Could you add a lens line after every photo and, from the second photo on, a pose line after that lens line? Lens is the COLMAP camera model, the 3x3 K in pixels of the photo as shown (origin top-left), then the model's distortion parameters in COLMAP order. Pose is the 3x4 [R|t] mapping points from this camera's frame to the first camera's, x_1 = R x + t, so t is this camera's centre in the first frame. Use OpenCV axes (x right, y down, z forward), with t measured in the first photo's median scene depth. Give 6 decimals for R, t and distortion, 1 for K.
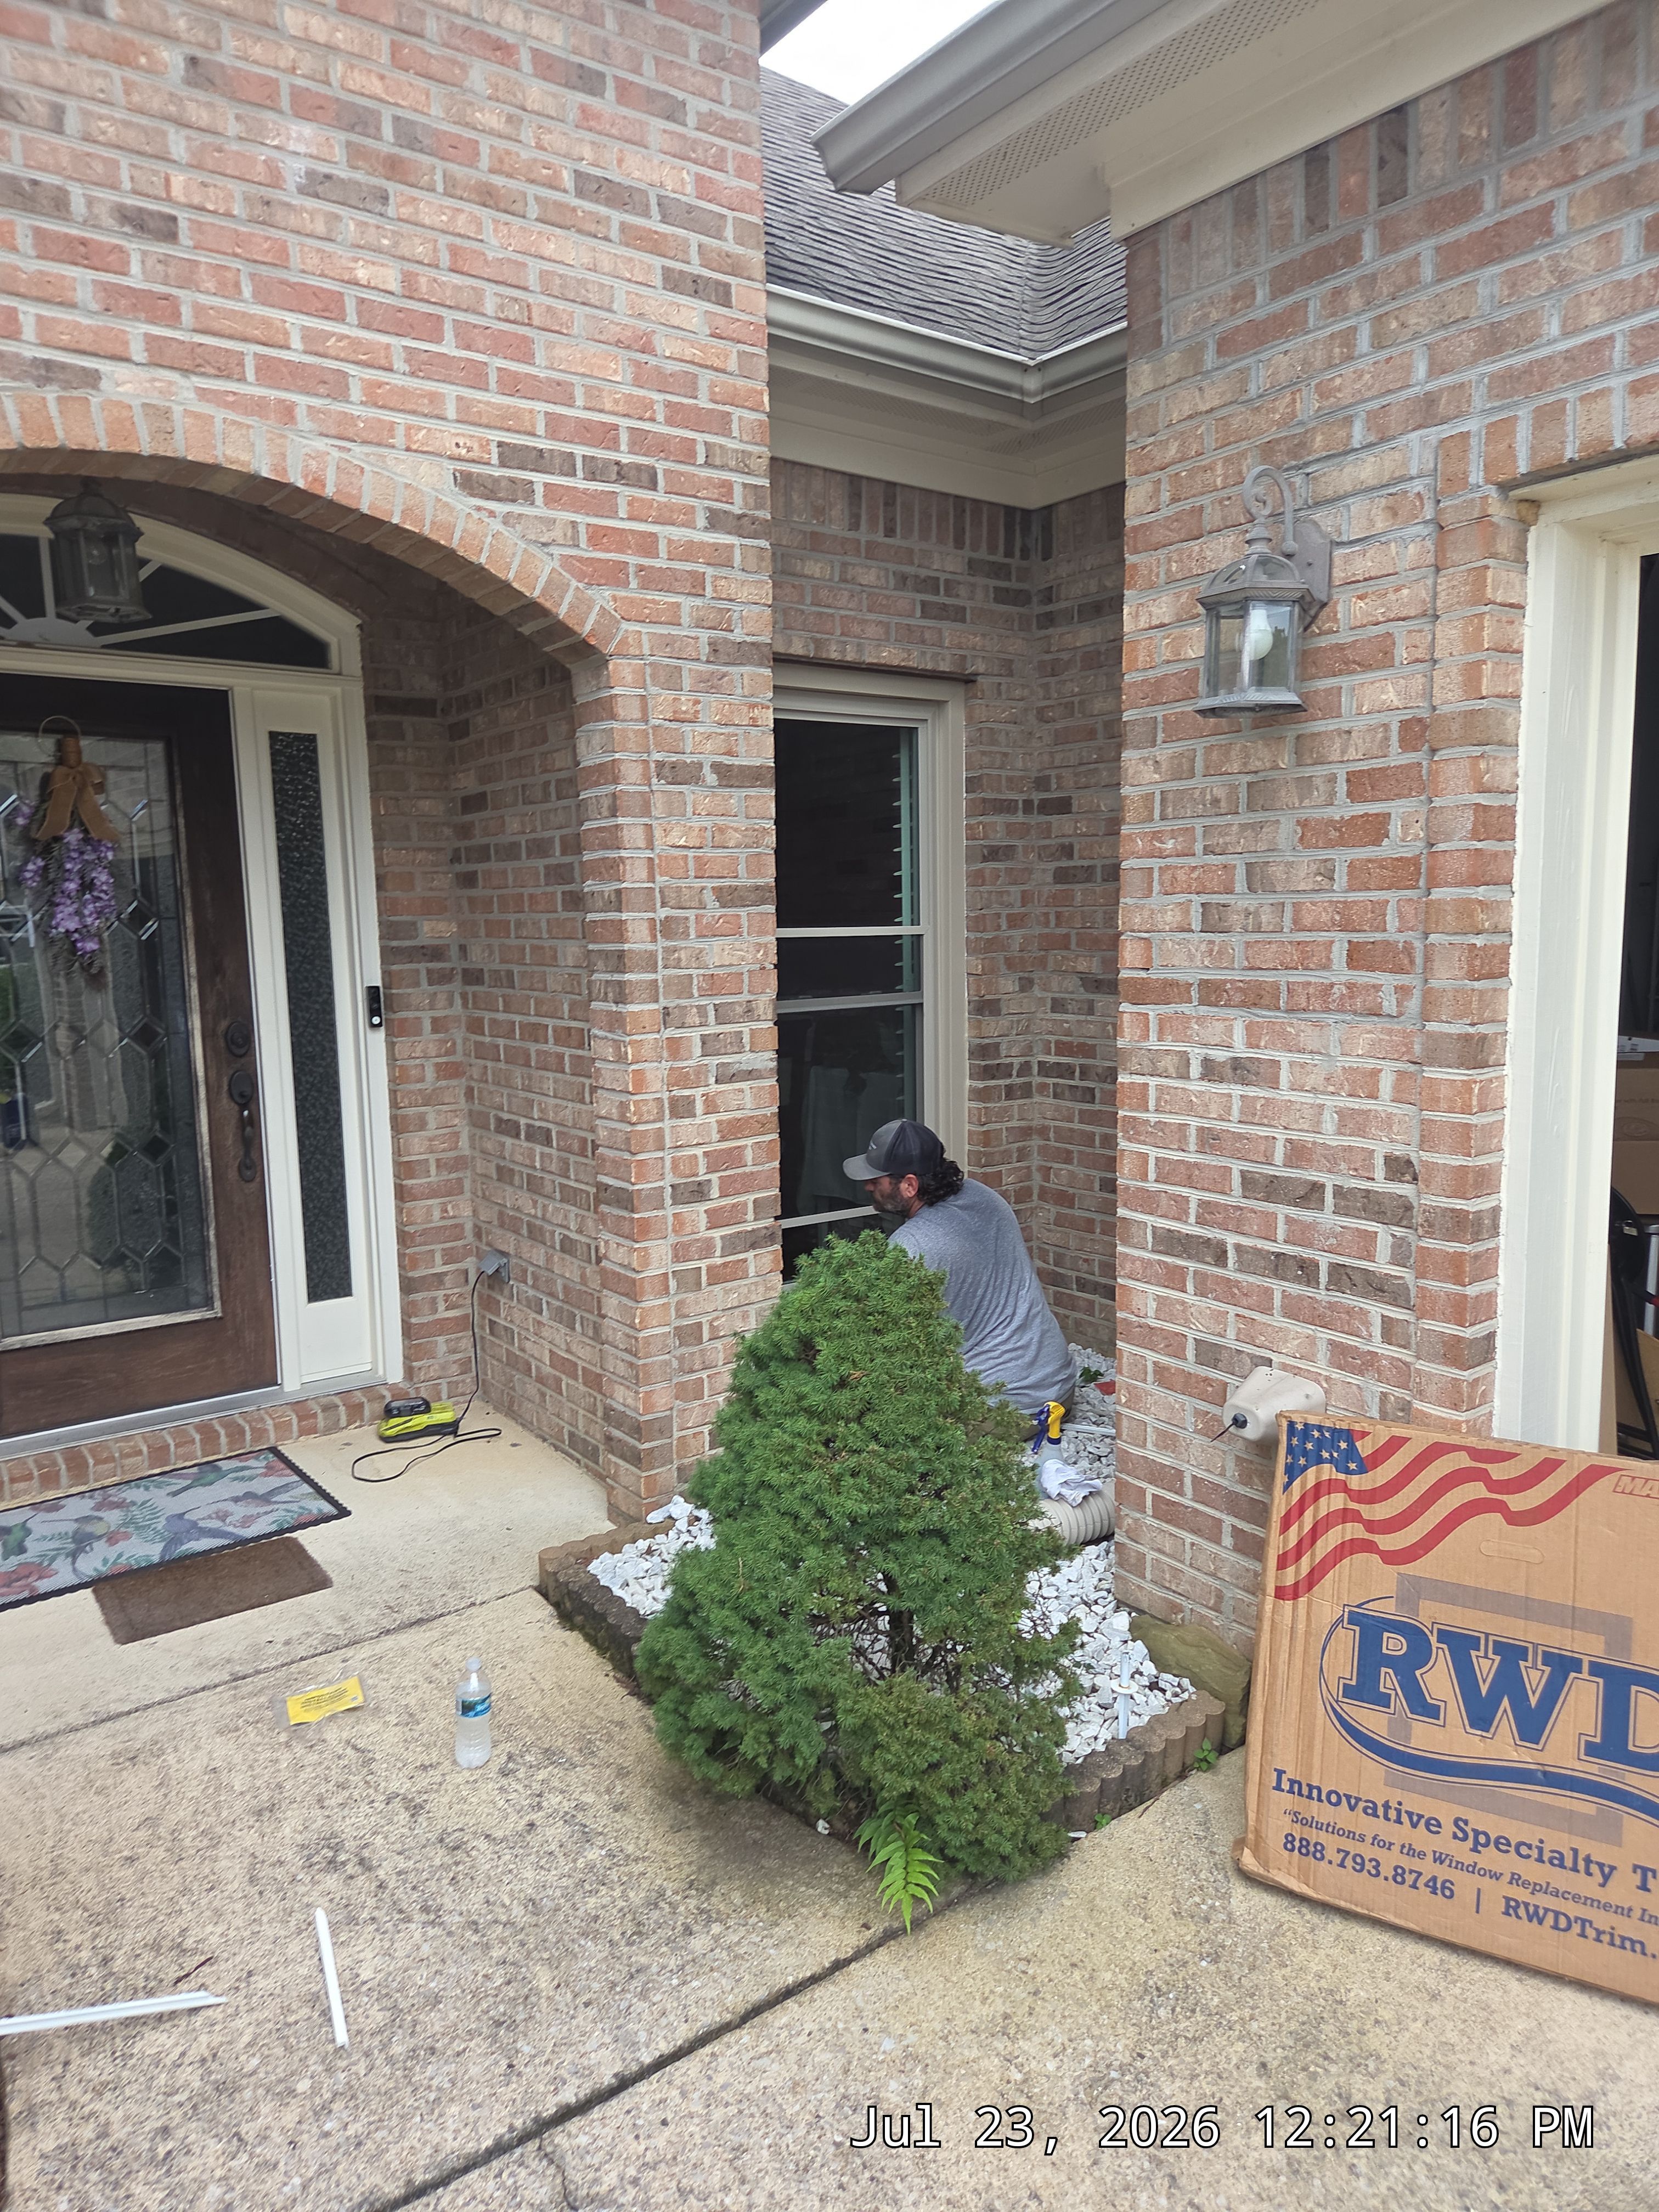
lens RADIAL K [[1486.2, 0, 803.0], [0, 1486.2, 1130.7], [0, 0, 1]] dist [0.055649, -0.046981]
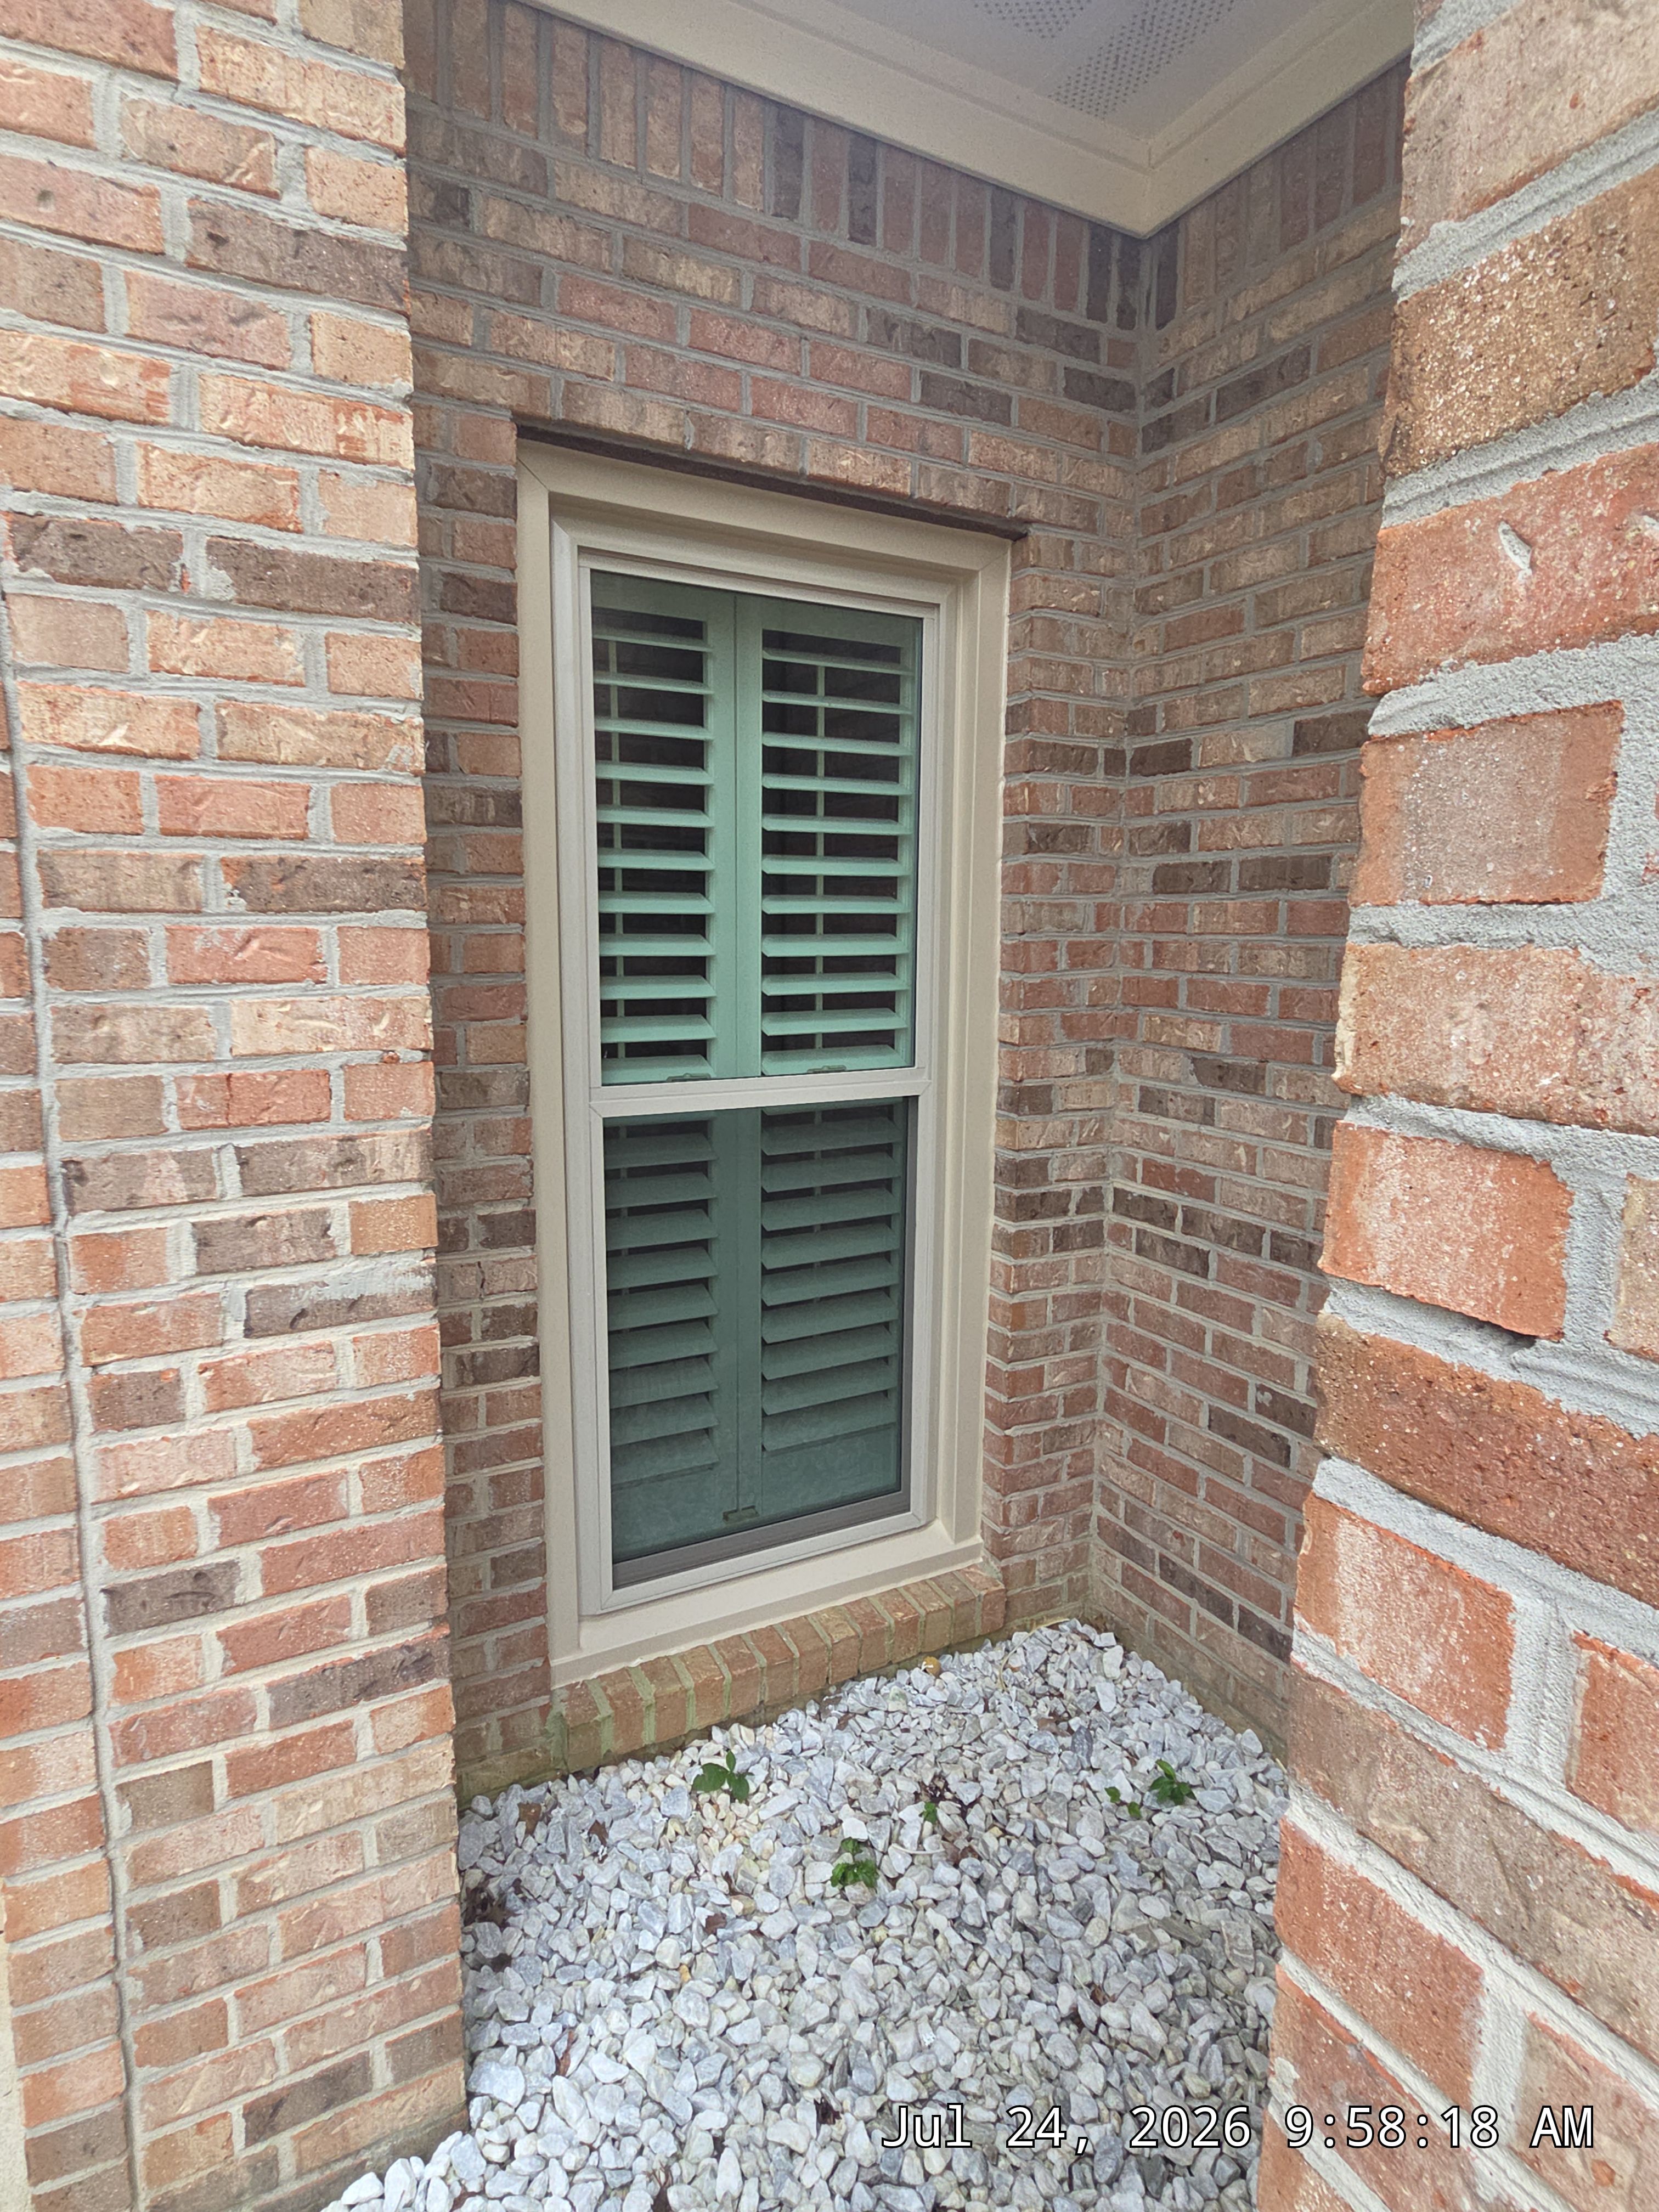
lens RADIAL K [[1162.3, 0, 806.9], [0, 1162.3, 1096.1], [0, 0, 1]] dist [0.010385, -0.003957]
pose [[0.987846, 0.049393, -0.147382, 0.141018], [-0.049644, 0.998765, 0.001973, -0.108231], [0.147298, 0.005368, 0.989078, 0.709550]]
